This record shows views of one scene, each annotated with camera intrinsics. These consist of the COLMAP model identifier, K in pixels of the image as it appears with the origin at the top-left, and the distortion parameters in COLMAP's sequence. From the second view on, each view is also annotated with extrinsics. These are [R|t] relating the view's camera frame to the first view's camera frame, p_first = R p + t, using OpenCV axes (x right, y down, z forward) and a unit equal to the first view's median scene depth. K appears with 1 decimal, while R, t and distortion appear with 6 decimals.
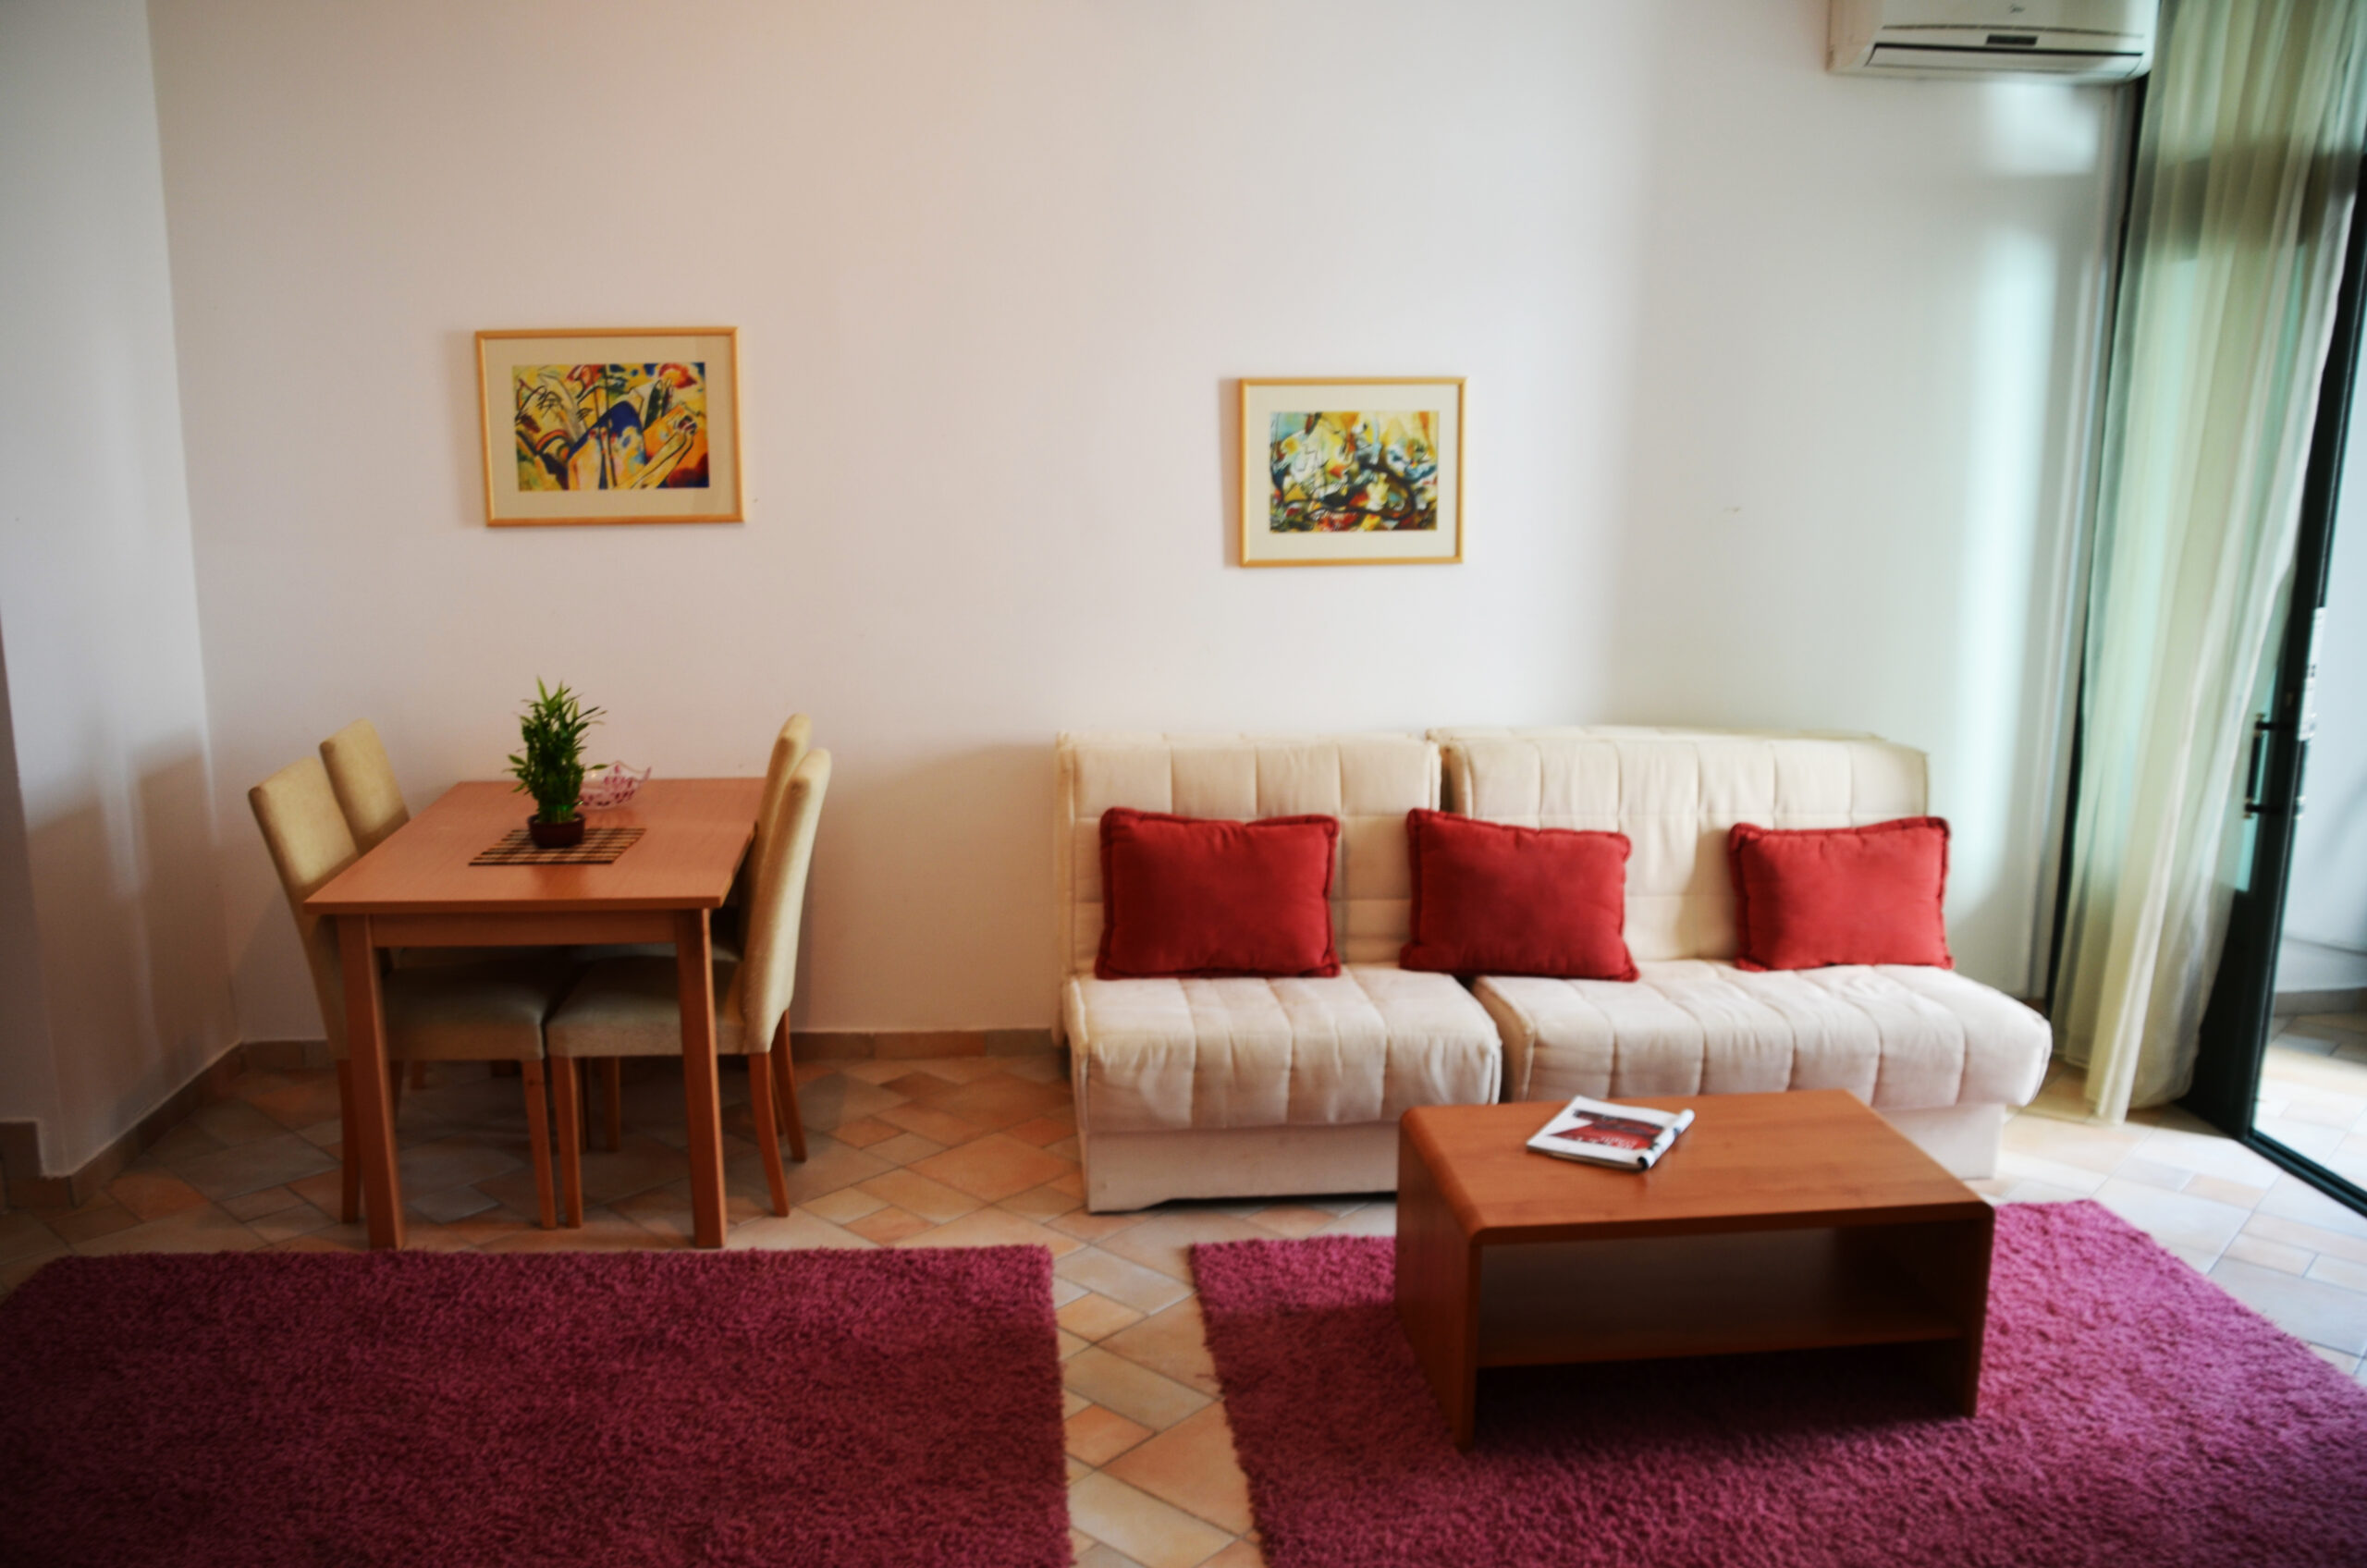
lens RADIAL K [[1902.9, 0, 1156.3], [0, 1902.9, 813.5], [0, 0, 1]] dist [-0.163567, 0.163539]
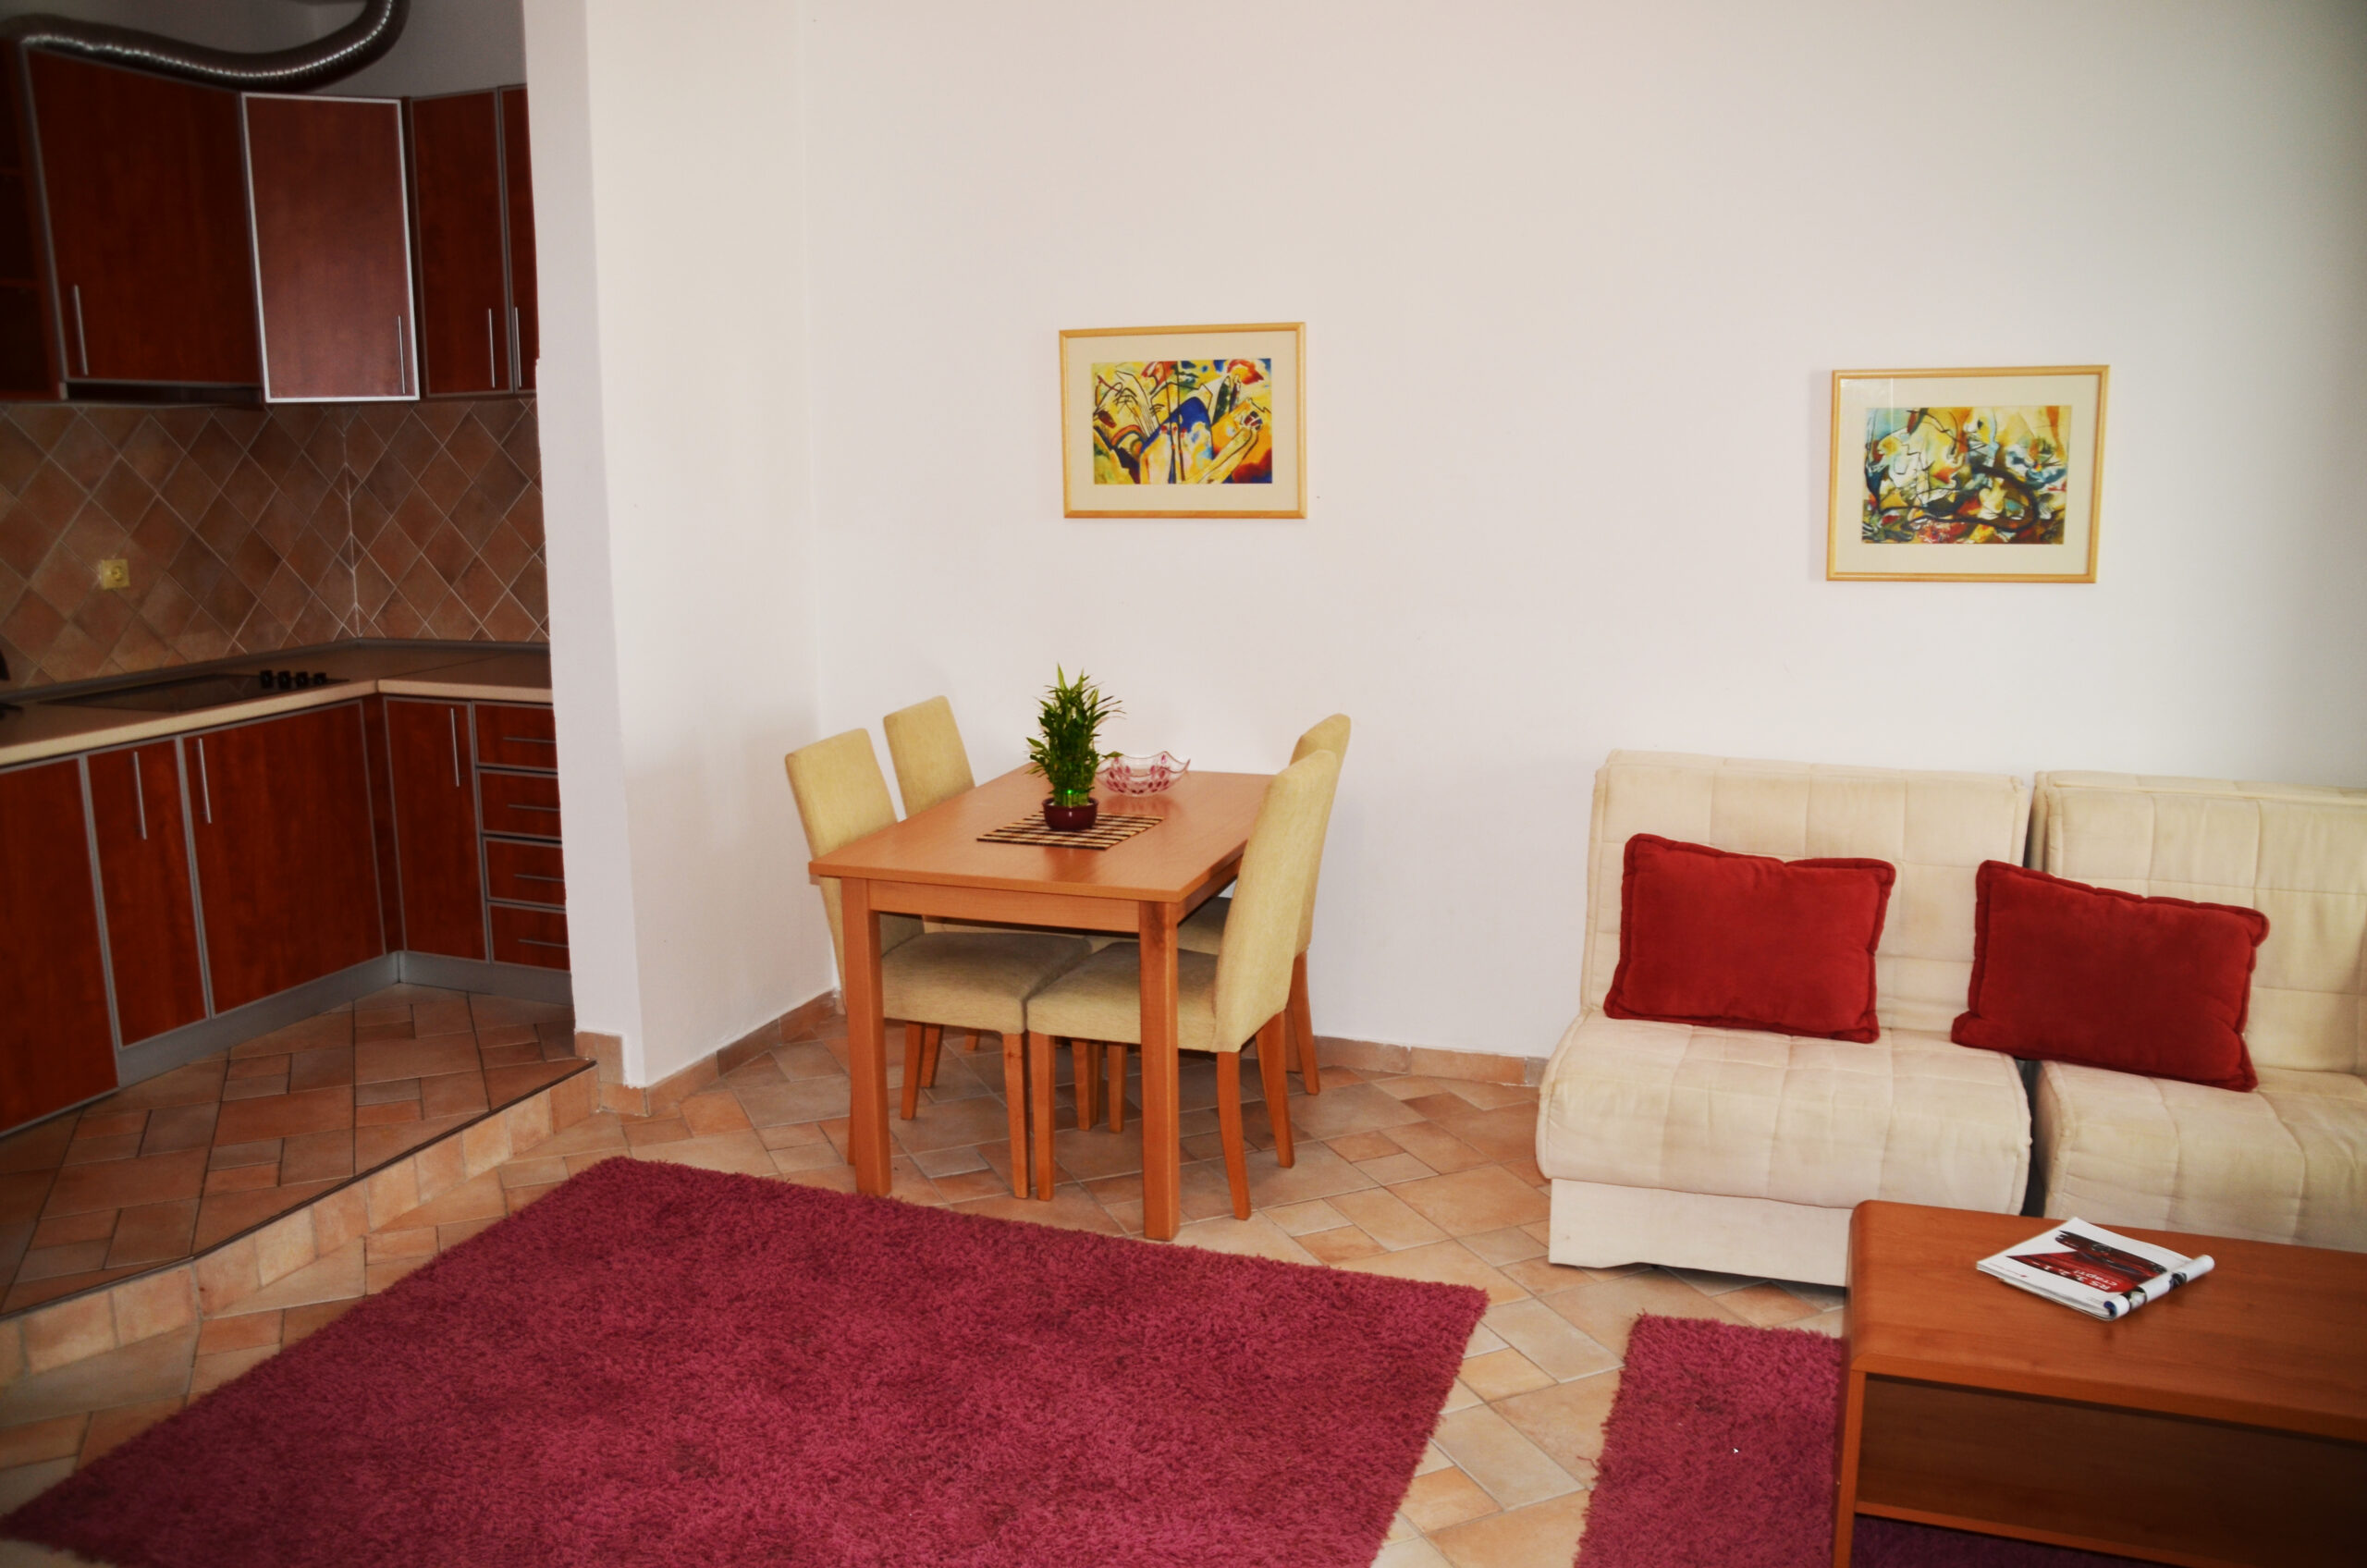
lens RADIAL K [[1902.9, 0, 1156.3], [0, 1902.9, 813.5], [0, 0, 1]] dist [-0.163567, 0.163539]
pose [[0.907748, 0.072094, -0.413274, 0.136925], [-0.073210, 0.997230, 0.013159, -0.007408], [0.413078, 0.018311, 0.910512, 0.063140]]
